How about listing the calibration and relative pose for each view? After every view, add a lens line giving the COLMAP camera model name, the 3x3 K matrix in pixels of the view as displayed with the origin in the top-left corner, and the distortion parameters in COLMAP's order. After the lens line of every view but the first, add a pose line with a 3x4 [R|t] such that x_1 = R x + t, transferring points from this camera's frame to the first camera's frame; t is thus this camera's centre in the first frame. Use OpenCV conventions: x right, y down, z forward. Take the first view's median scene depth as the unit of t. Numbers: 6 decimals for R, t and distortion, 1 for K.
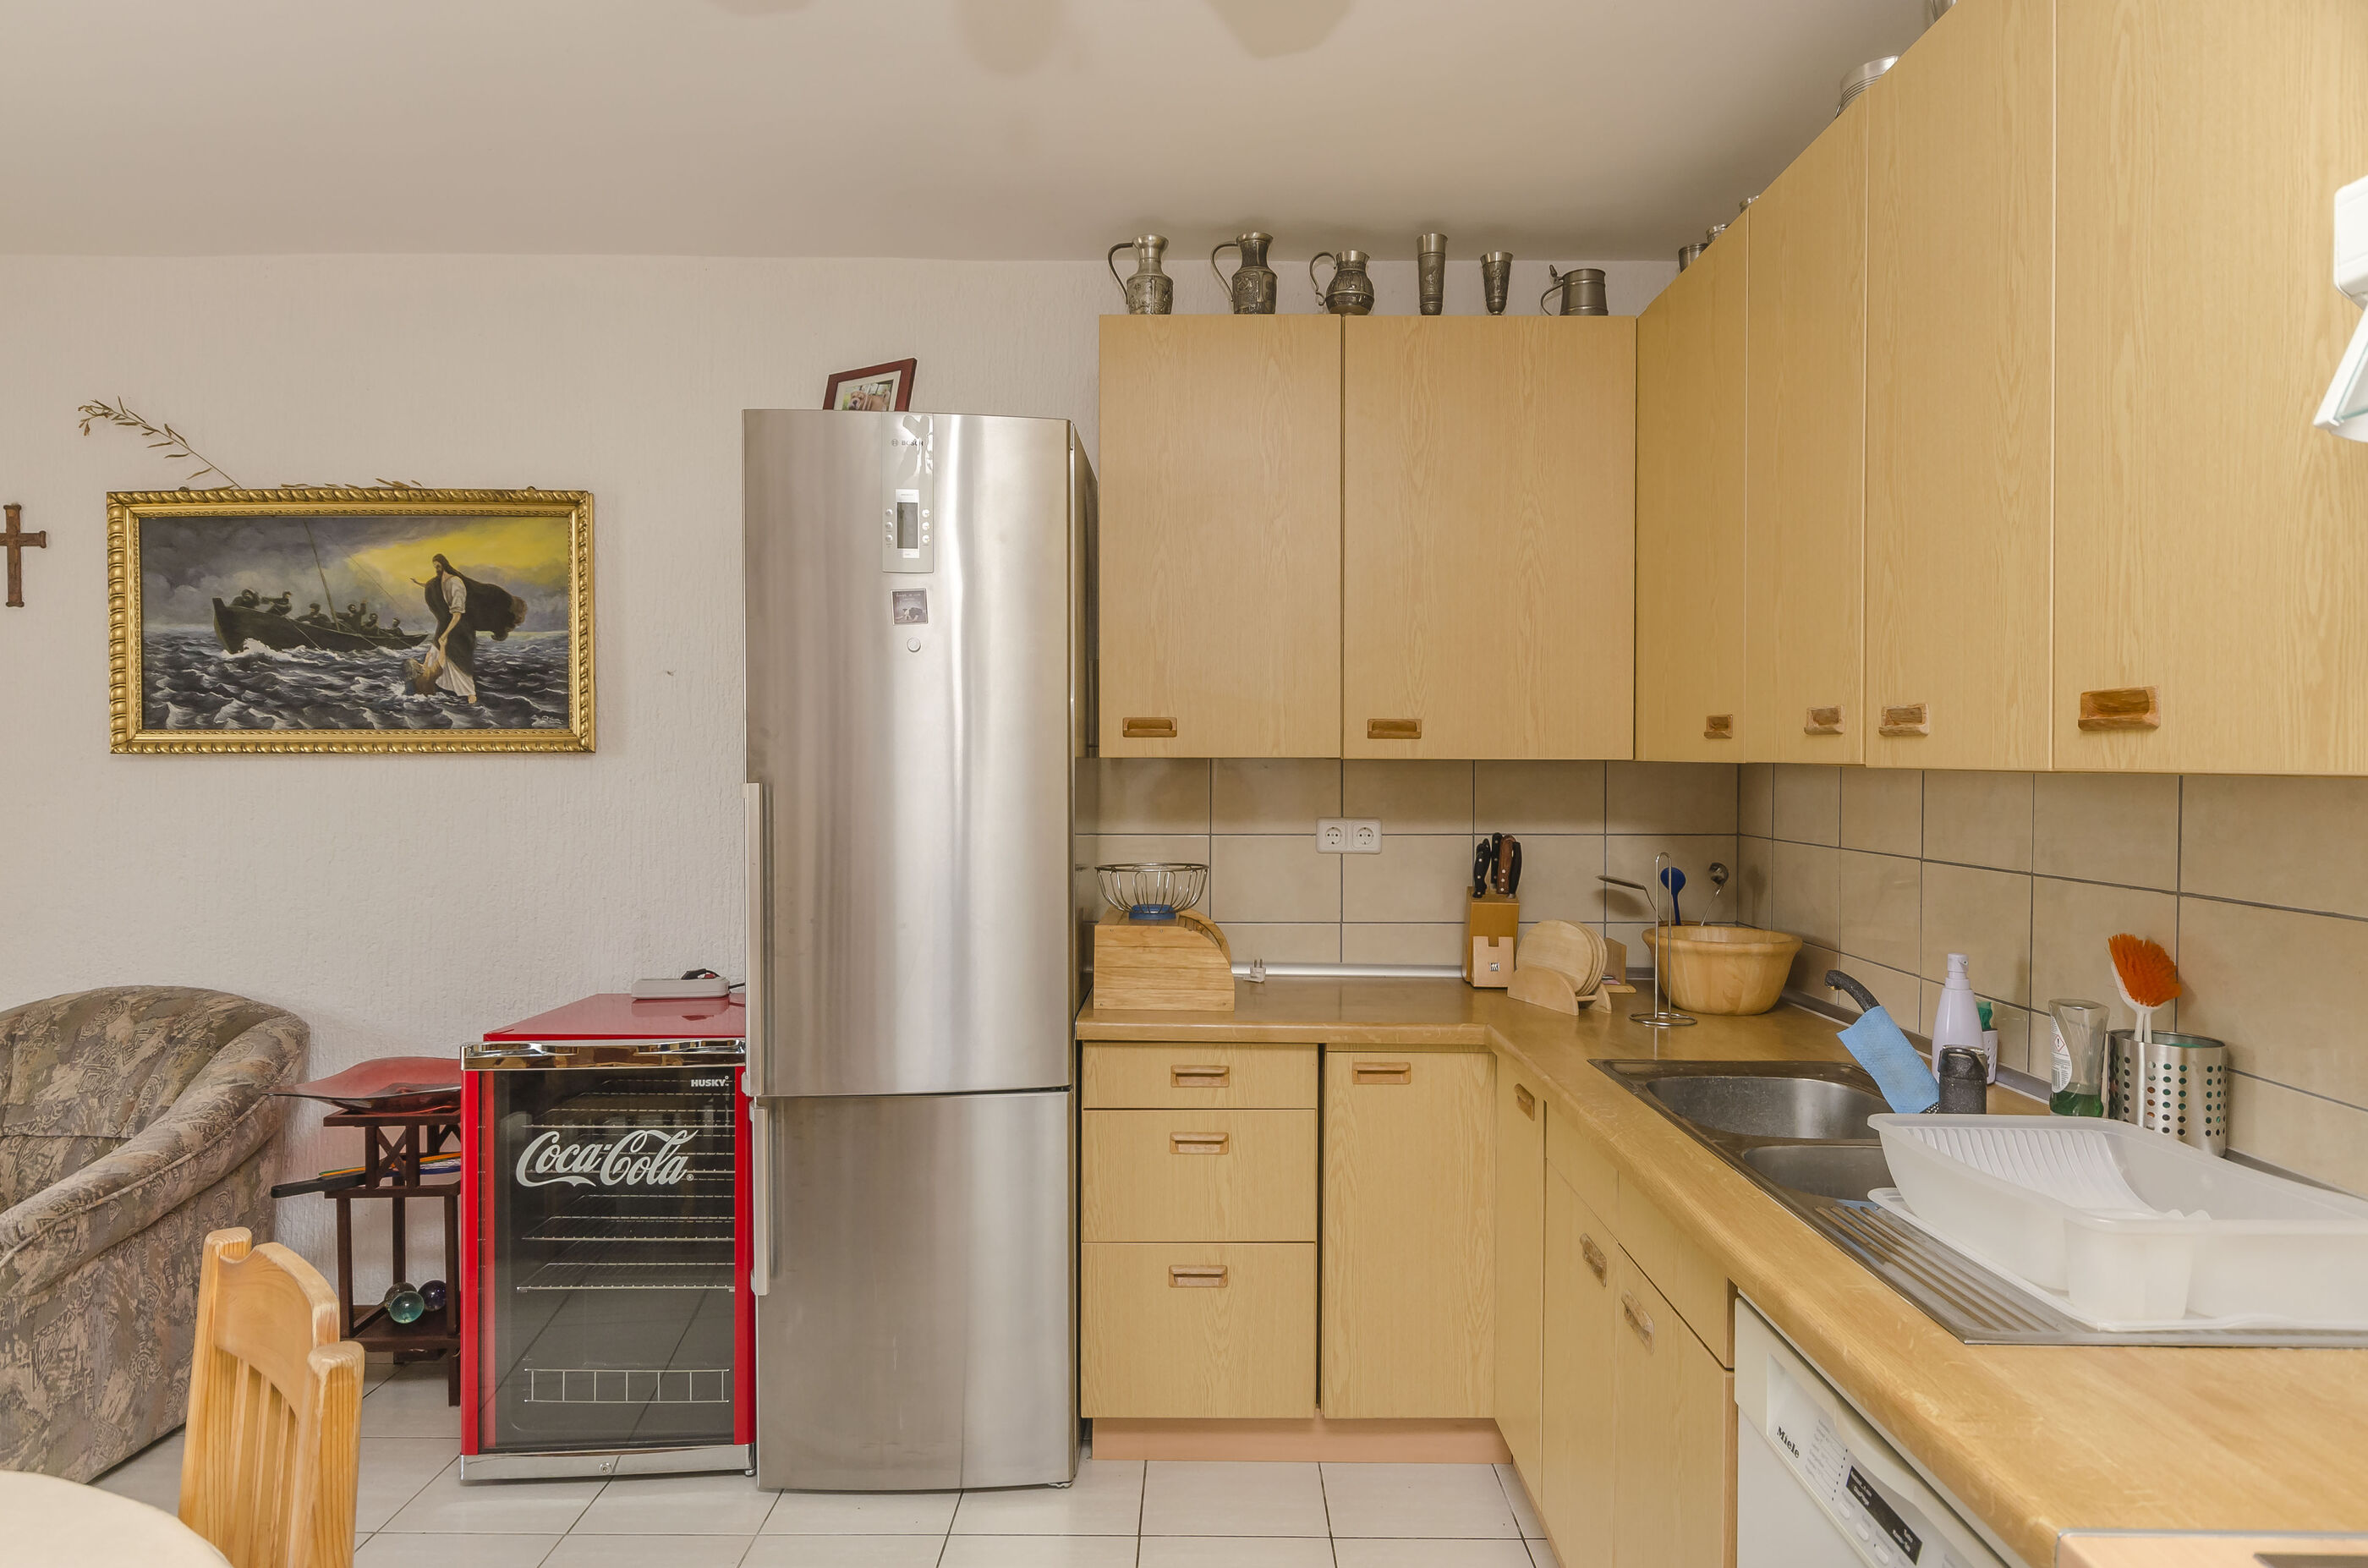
lens RADIAL K [[1320.8, 0, 1199.4], [0, 1320.8, 797.7], [0, 0, 1]] dist [0.008946, 0.001575]
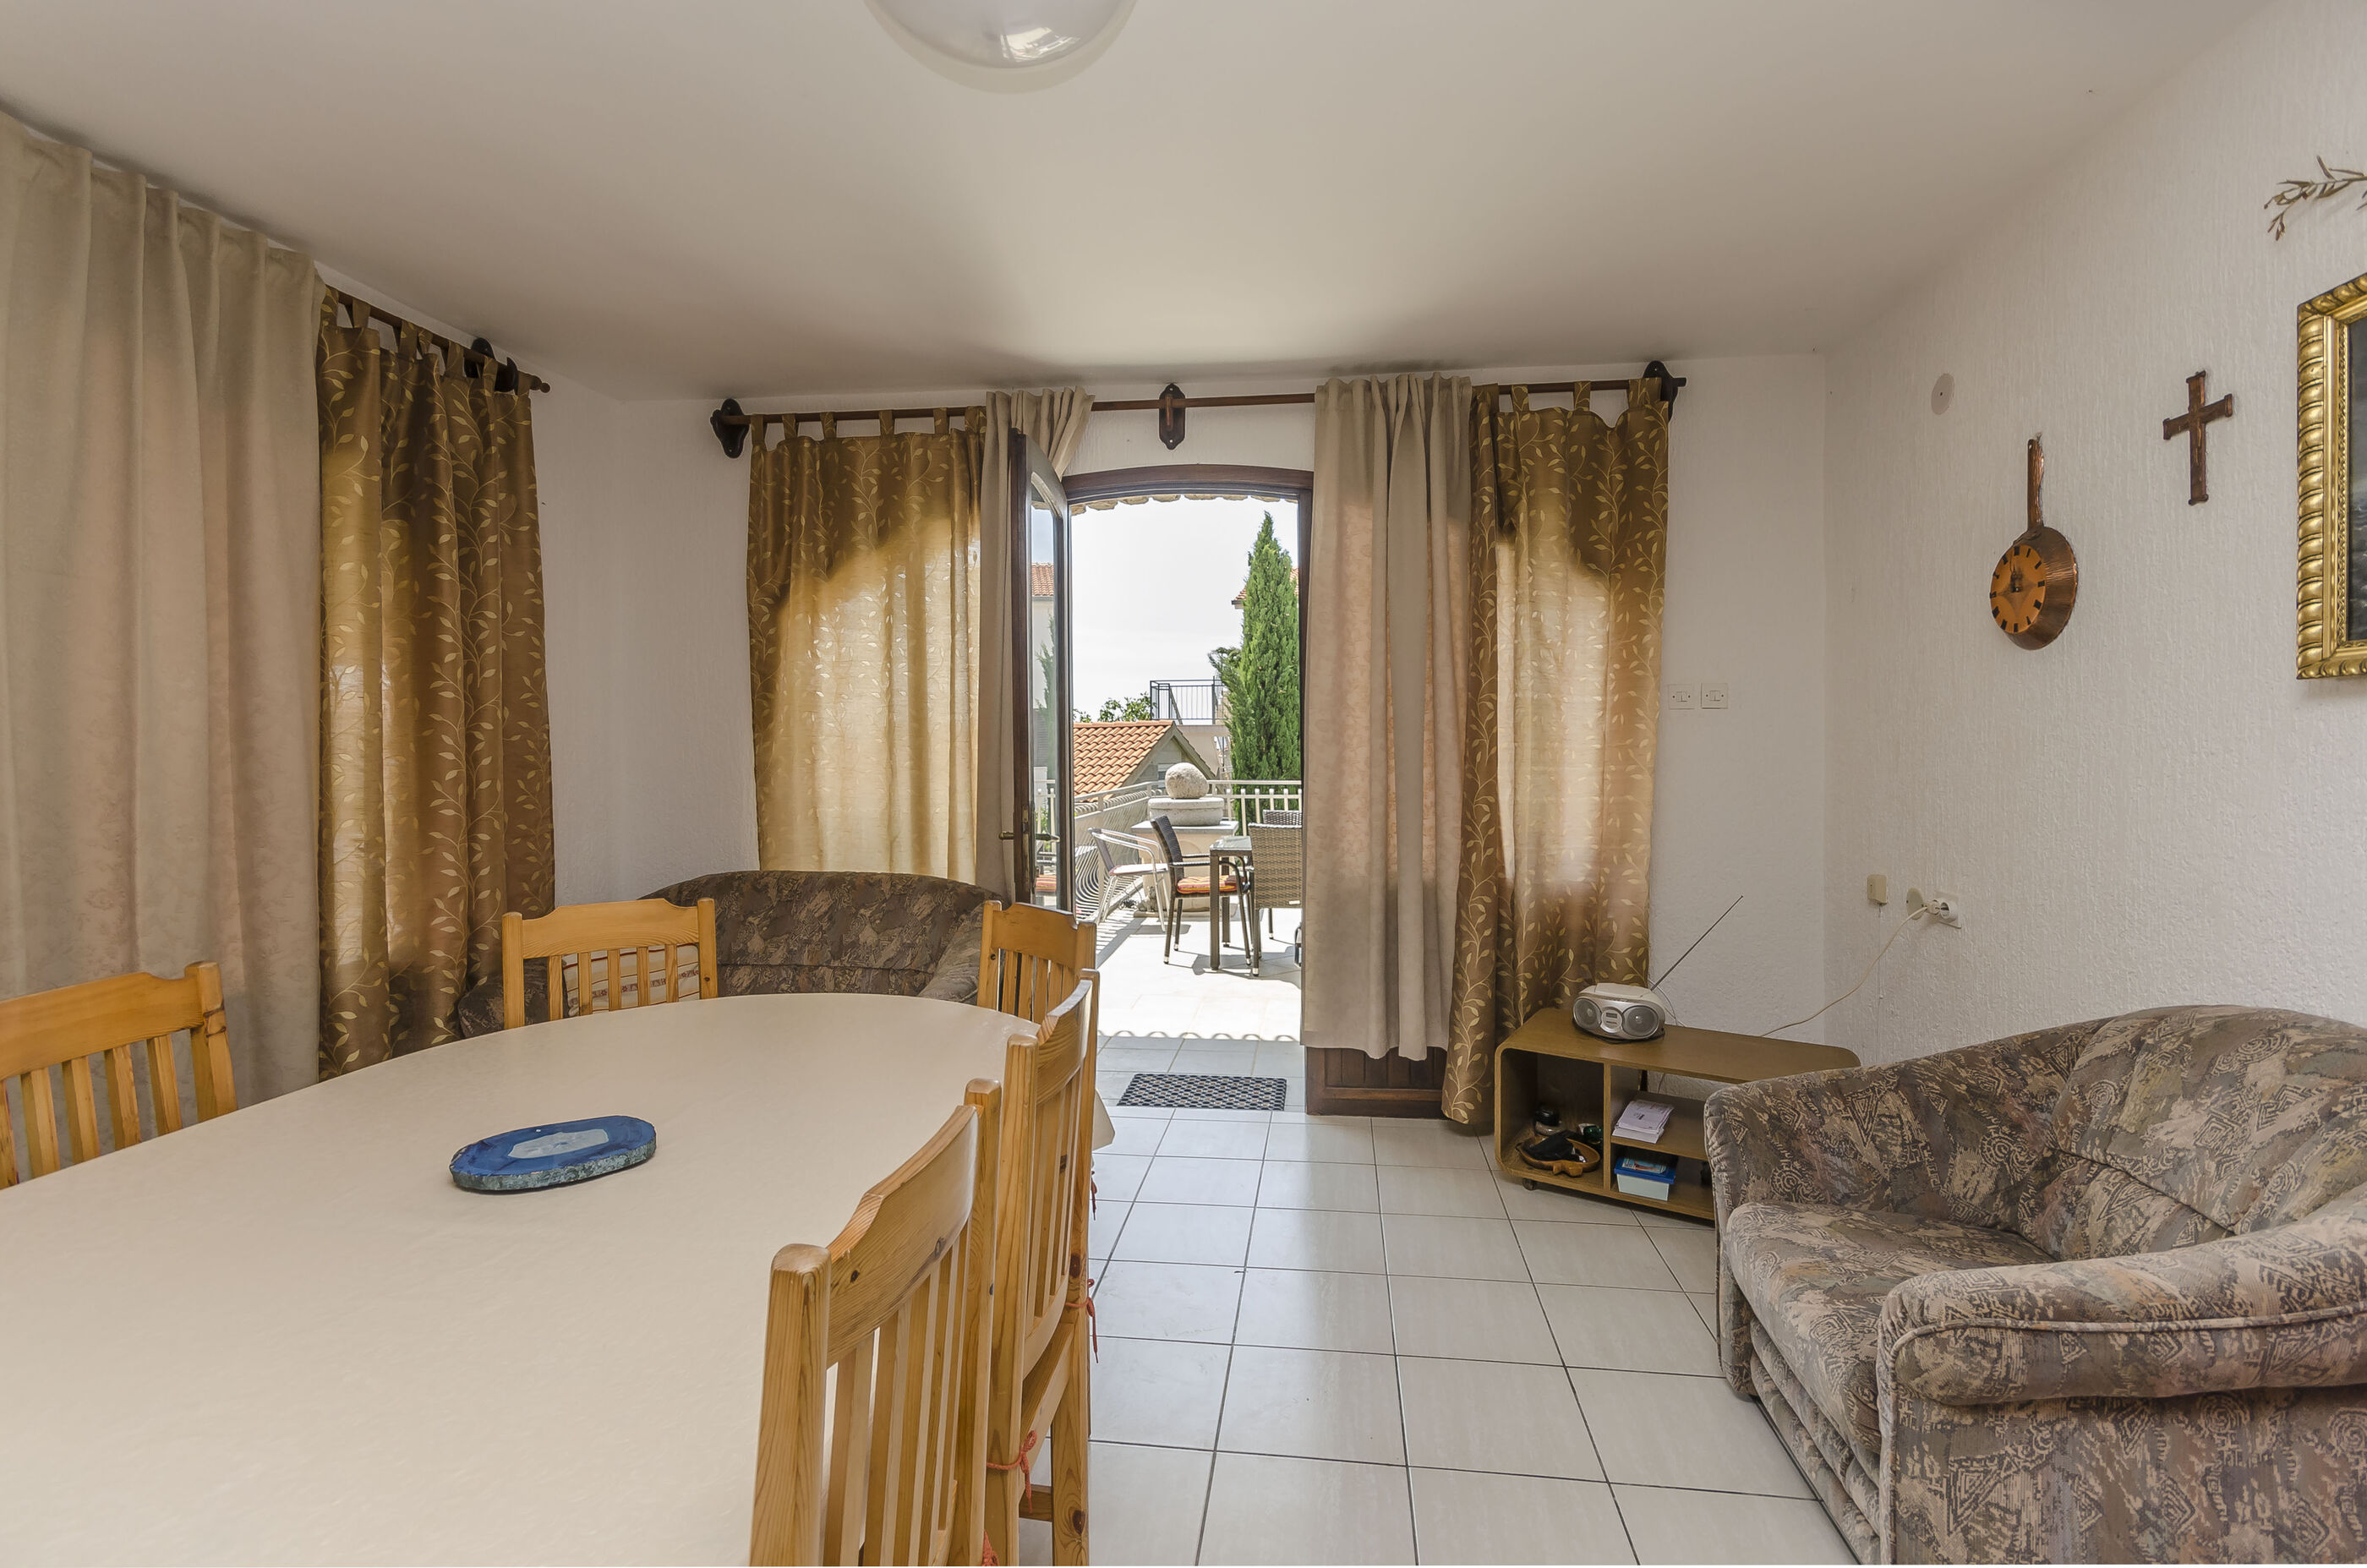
lens RADIAL K [[1023.2, 0, 1195.8], [0, 1023.2, 769.2], [0, 0, 1]] dist [0.003967, 0.000263]
pose [[-0.142498, 0.011974, -0.989723, -0.216545], [-0.020492, 0.999677, 0.015045, 0.019561], [0.989583, 0.022425, -0.142206, 0.550512]]
